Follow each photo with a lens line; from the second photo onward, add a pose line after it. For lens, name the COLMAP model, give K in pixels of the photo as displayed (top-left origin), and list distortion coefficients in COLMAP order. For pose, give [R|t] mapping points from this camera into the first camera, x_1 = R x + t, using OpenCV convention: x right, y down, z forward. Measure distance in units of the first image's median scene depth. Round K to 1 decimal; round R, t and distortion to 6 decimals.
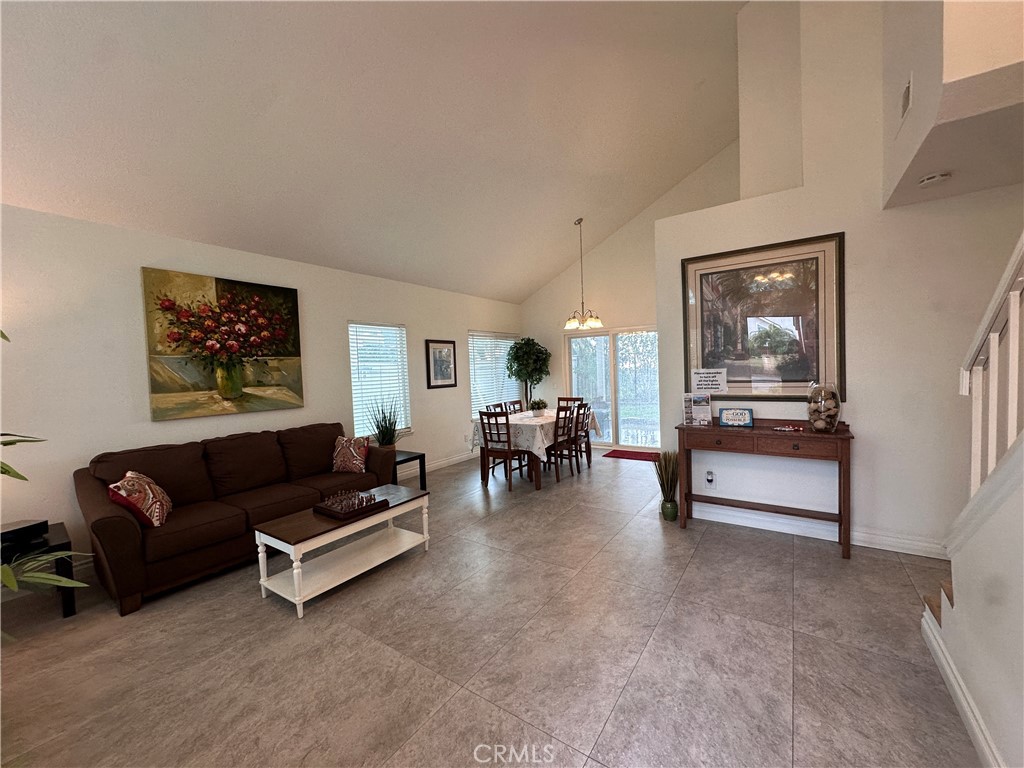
lens RADIAL K [[407.8, 0, 512.0], [0, 407.8, 384.0], [0, 0, 1]] dist [-0.002630, -0.000141]
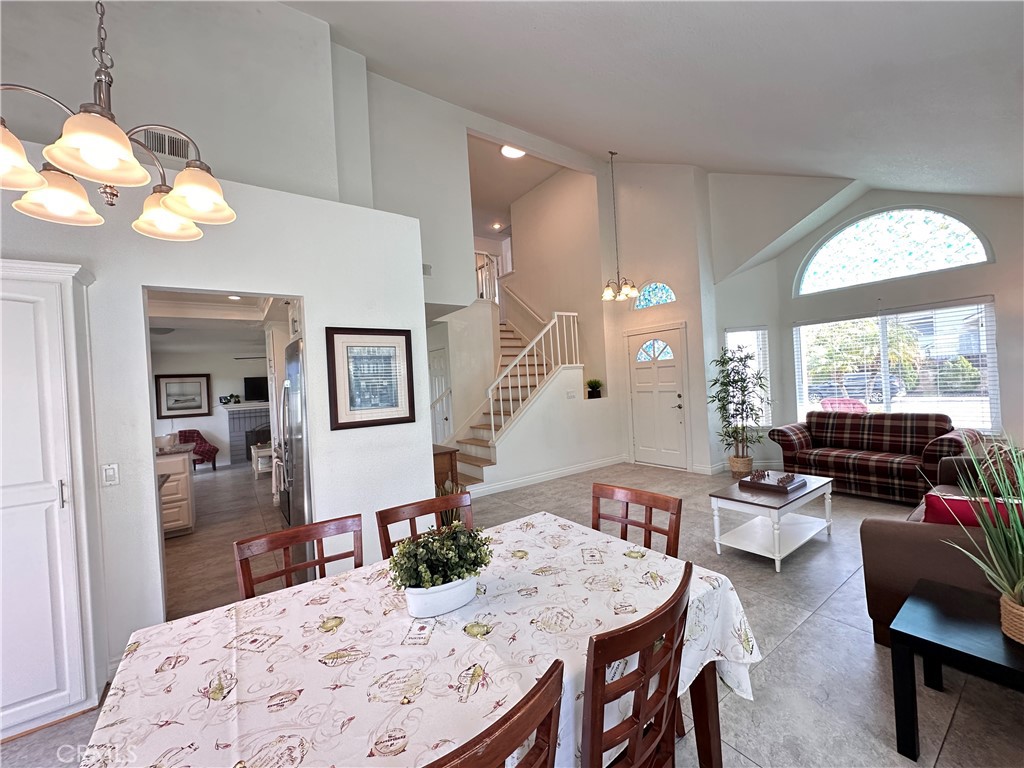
lens RADIAL K [[407.8, 0, 512.0], [0, 407.8, 384.0], [0, 0, 1]] dist [-0.002630, -0.000141]
pose [[-0.935134, 0.088911, 0.342957, -0.085762], [0.104020, 0.994239, 0.025874, -0.066325], [-0.338681, 0.059870, -0.938995, 1.772882]]
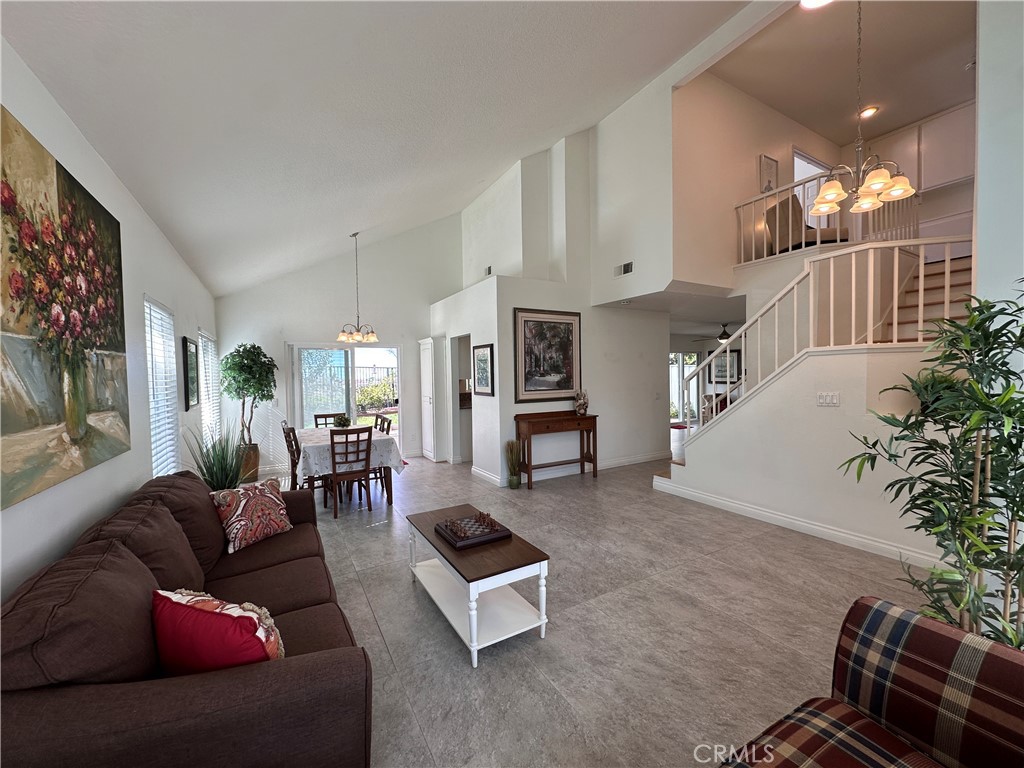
lens RADIAL K [[407.8, 0, 512.0], [0, 407.8, 384.0], [0, 0, 1]] dist [-0.002630, -0.000141]
pose [[0.426266, 0.005118, 0.904584, -0.891663], [0.036480, 0.999073, -0.022843, 0.002534], [-0.903862, 0.042736, 0.425684, 0.384741]]
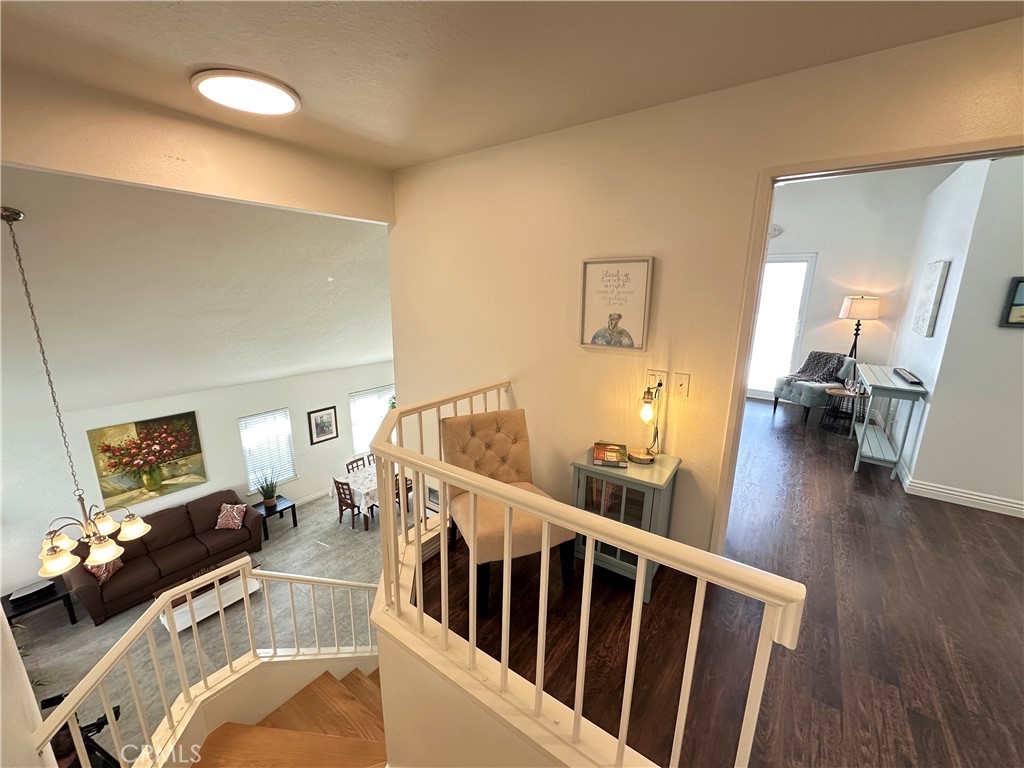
lens RADIAL K [[407.8, 0, 512.0], [0, 407.8, 384.0], [0, 0, 1]] dist [-0.002630, -0.000141]
pose [[0.998587, 0.050770, -0.015690, 0.784258], [-0.046813, 0.980206, 0.192367, -0.783348], [0.025146, -0.191361, 0.981198, -0.522494]]
